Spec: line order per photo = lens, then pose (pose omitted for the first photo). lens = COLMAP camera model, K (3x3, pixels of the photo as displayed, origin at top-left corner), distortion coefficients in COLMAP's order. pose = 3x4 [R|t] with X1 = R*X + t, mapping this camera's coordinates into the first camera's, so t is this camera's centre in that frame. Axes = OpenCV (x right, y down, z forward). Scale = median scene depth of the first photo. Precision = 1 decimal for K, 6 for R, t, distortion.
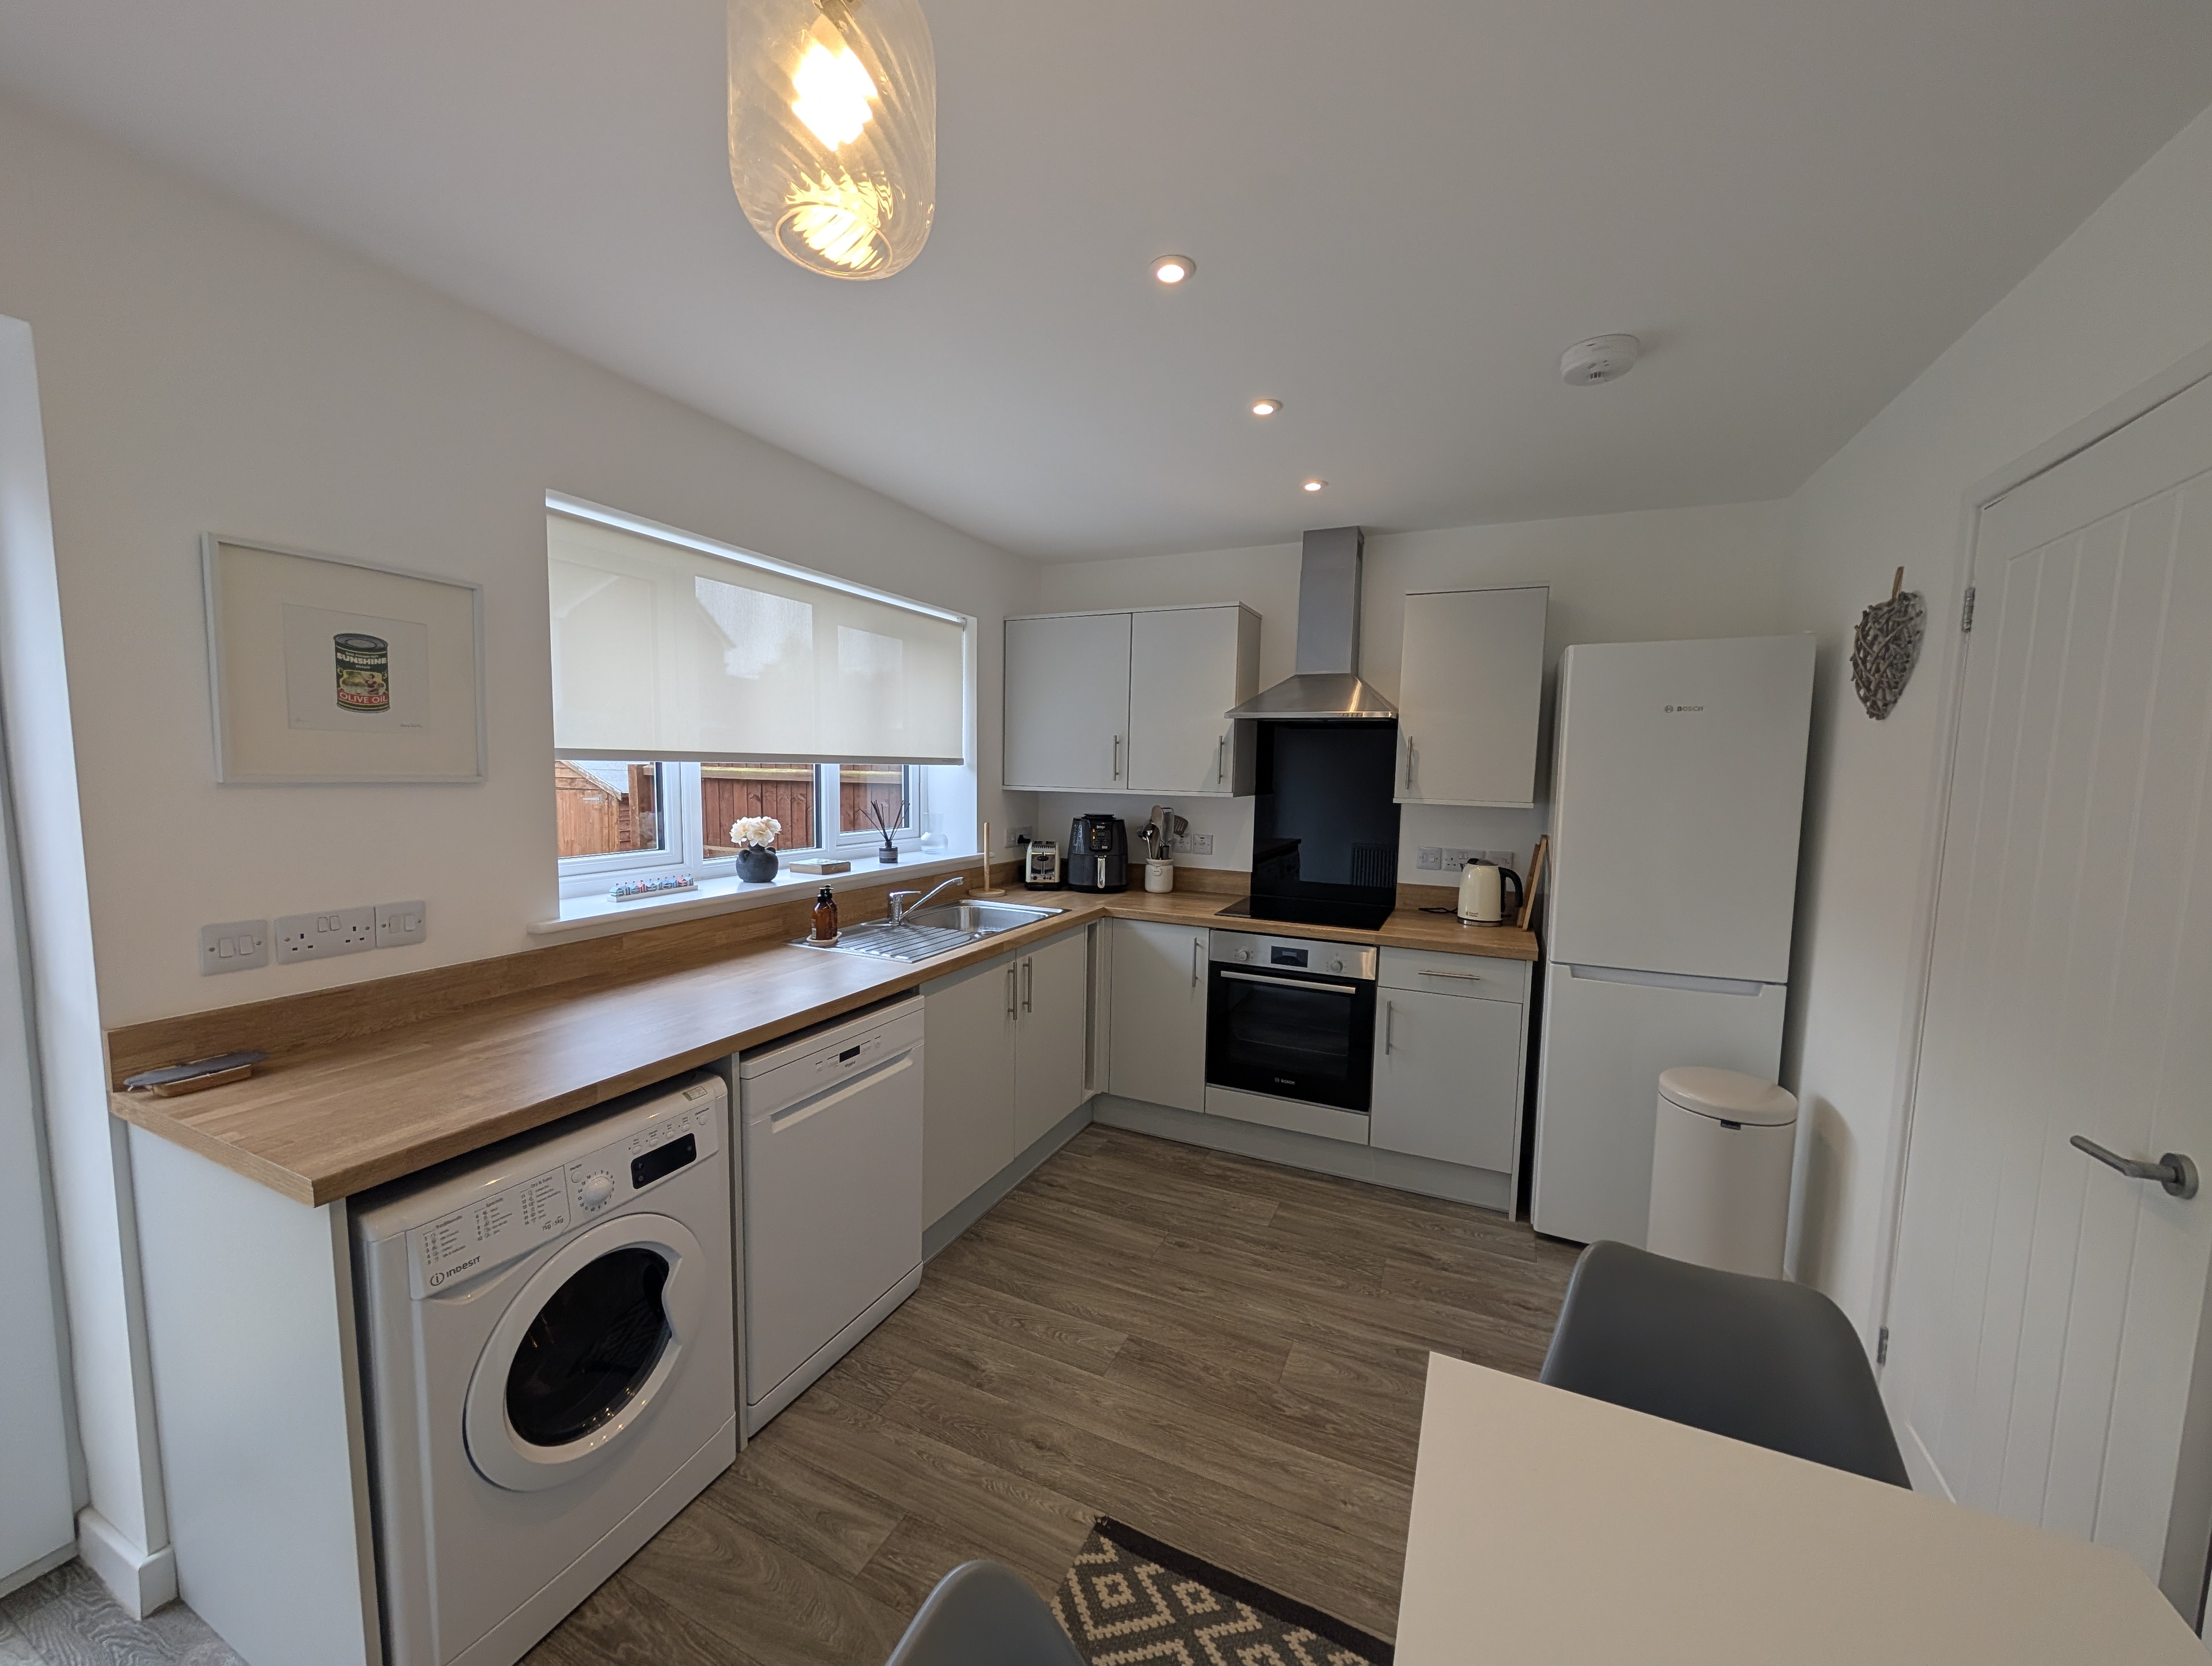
lens RADIAL K [[836.8, 0, 1104.4], [0, 836.8, 843.7], [0, 0, 1]] dist [0.001806, 0.000355]
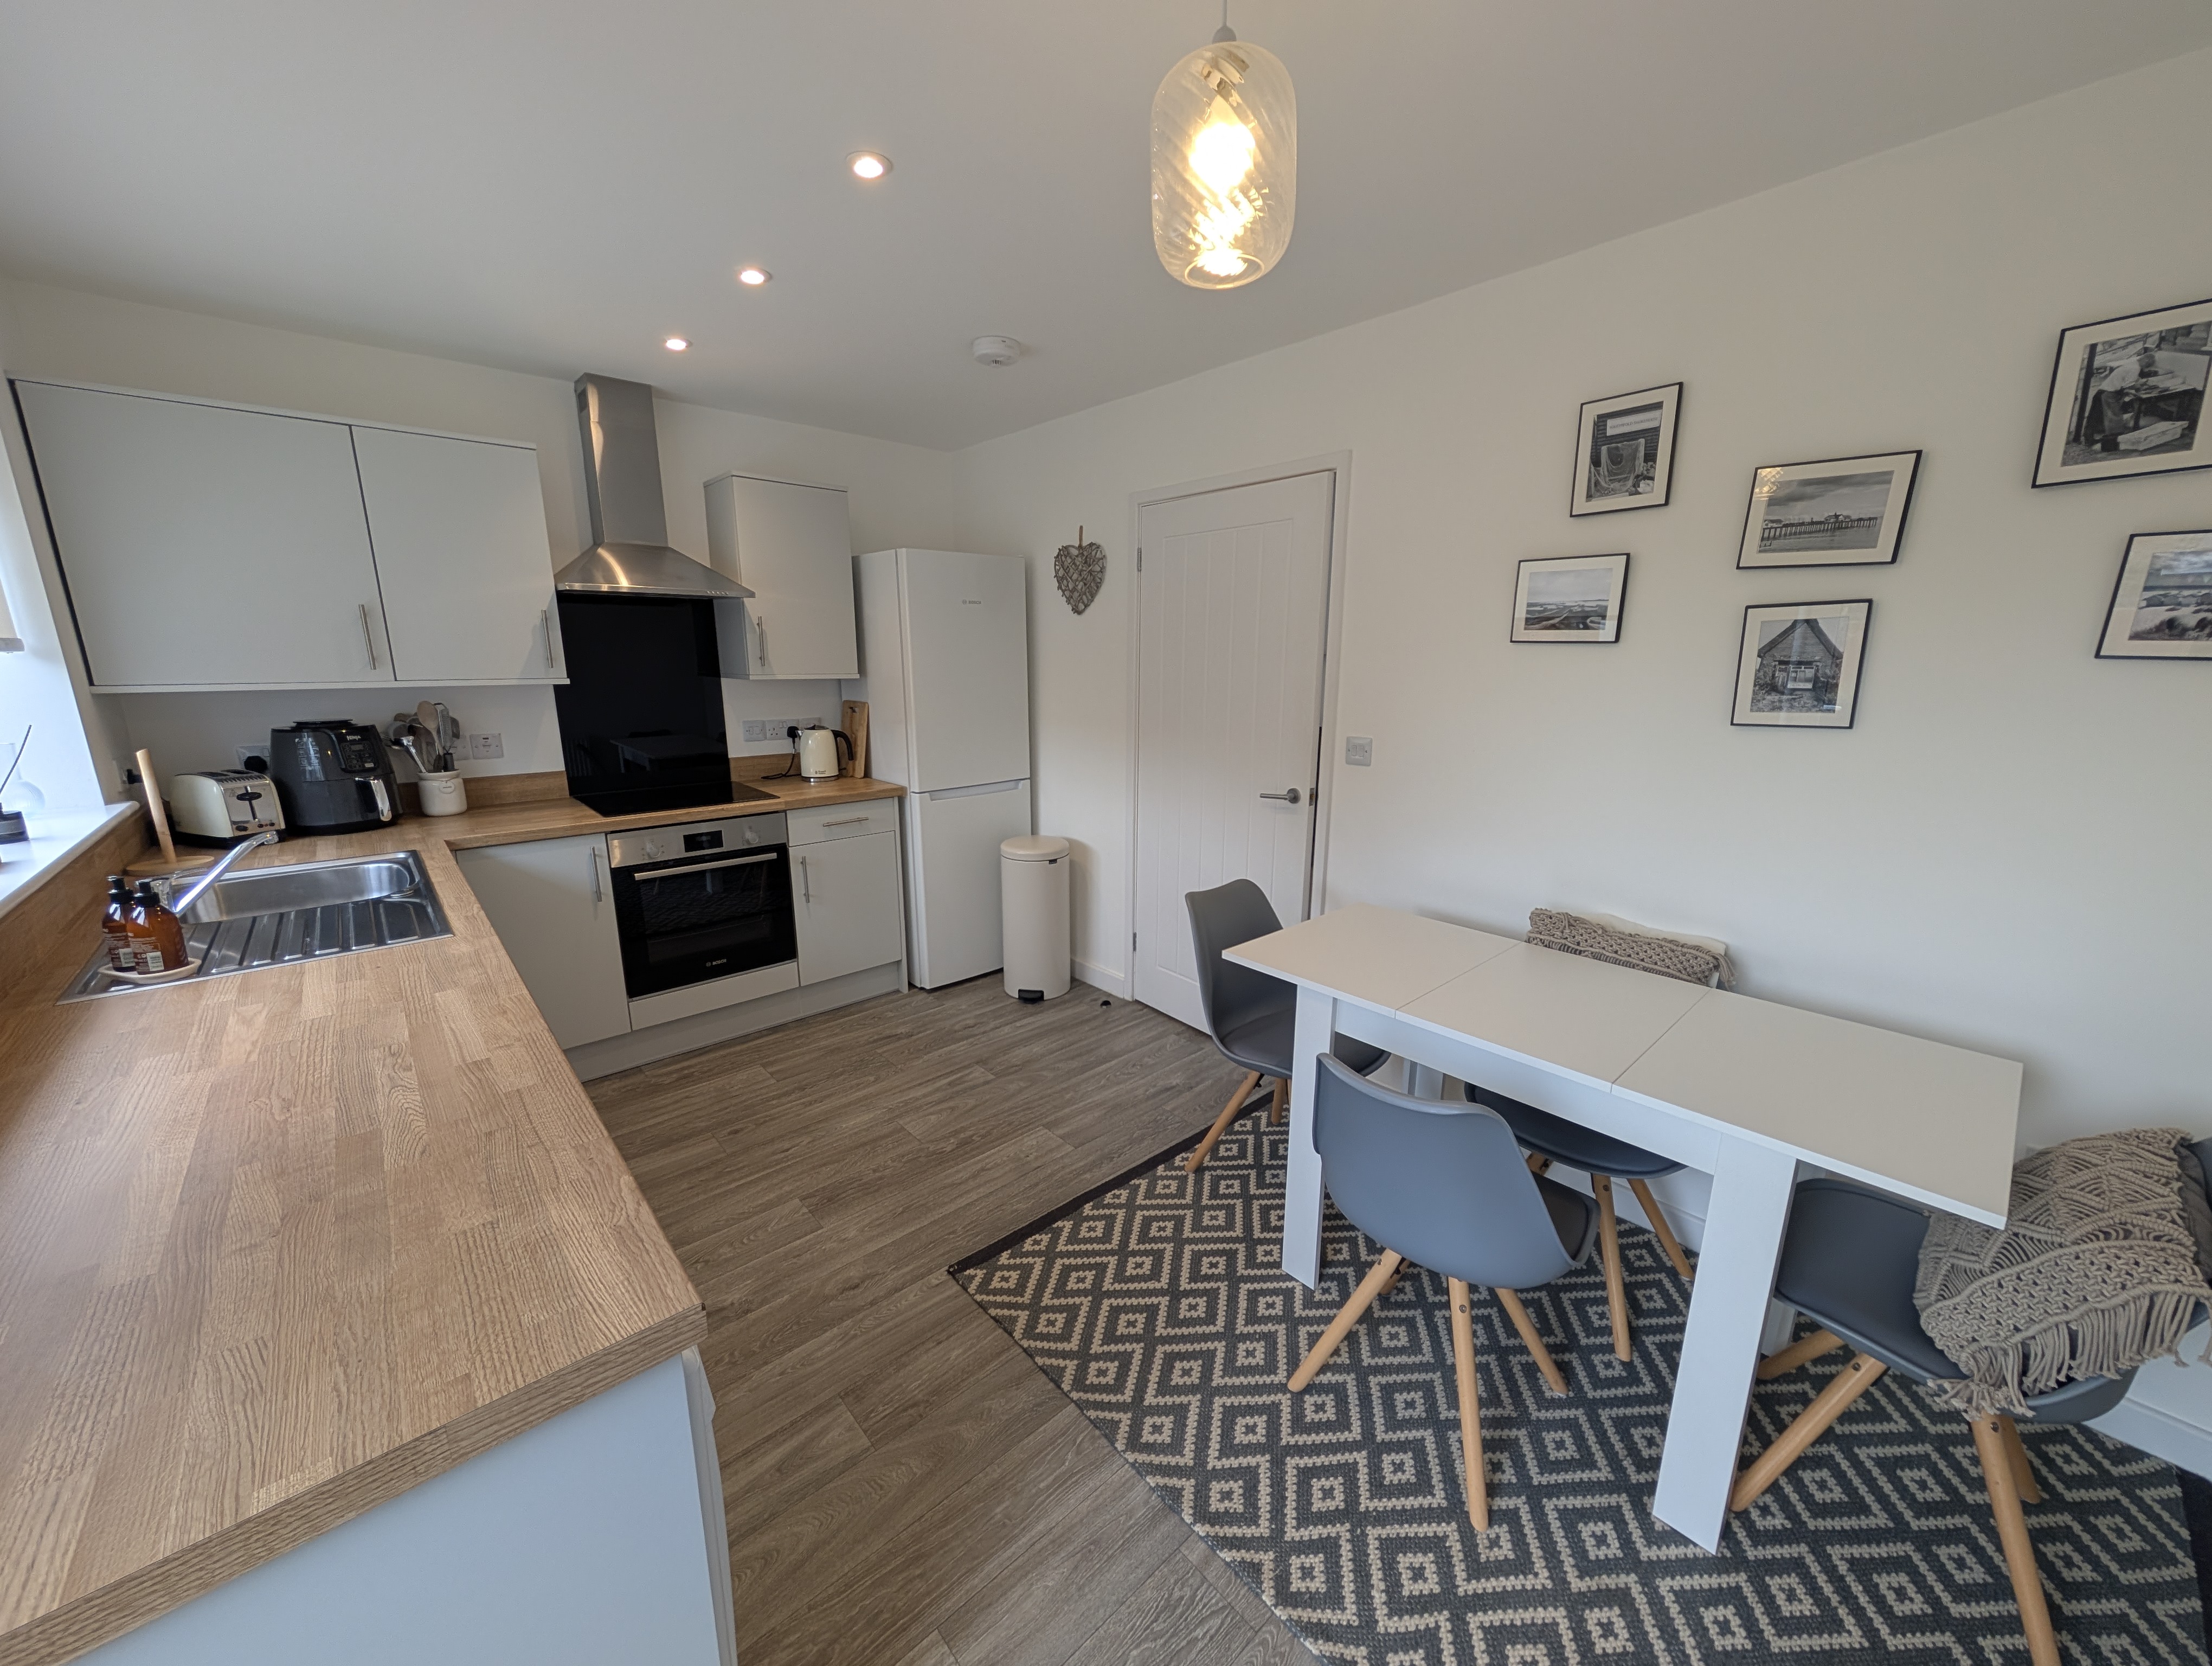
lens RADIAL K [[836.8, 0, 1104.4], [0, 836.8, 843.7], [0, 0, 1]] dist [0.001806, 0.000355]
pose [[0.390945, -0.223256, 0.892927, -0.480694], [0.091867, 0.974757, 0.203494, -0.021185], [-0.915818, 0.002476, 0.401586, 0.159137]]
